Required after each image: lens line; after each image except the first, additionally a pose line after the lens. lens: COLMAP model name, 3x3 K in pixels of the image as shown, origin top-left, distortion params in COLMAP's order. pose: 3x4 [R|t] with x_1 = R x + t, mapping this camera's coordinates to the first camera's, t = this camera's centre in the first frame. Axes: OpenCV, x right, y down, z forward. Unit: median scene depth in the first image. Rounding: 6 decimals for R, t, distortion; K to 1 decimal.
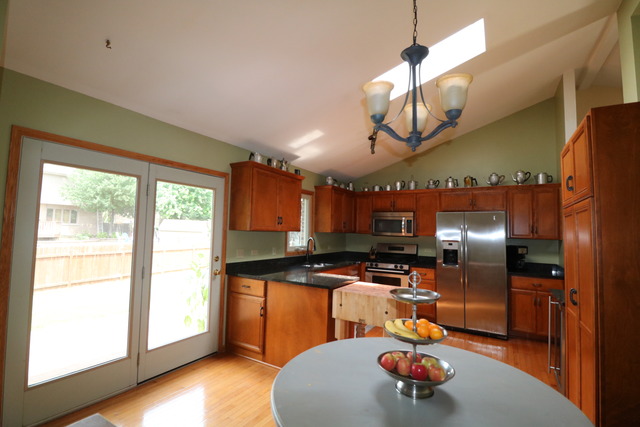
lens RADIAL K [[301.6, 0, 314.6], [0, 301.6, 210.8], [0, 0, 1]] dist [-0.005314, -0.009774]
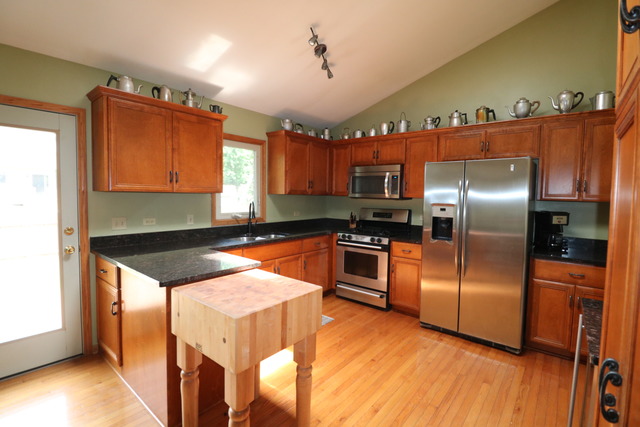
lens RADIAL K [[301.6, 0, 316.4], [0, 301.6, 210.7], [0, 0, 1]] dist [-0.005314, -0.009774]
pose [[0.989158, -0.001841, -0.146841, 0.286342], [0.019168, 0.992985, 0.116673, 0.031505], [0.145596, -0.118223, 0.982255, 0.316415]]
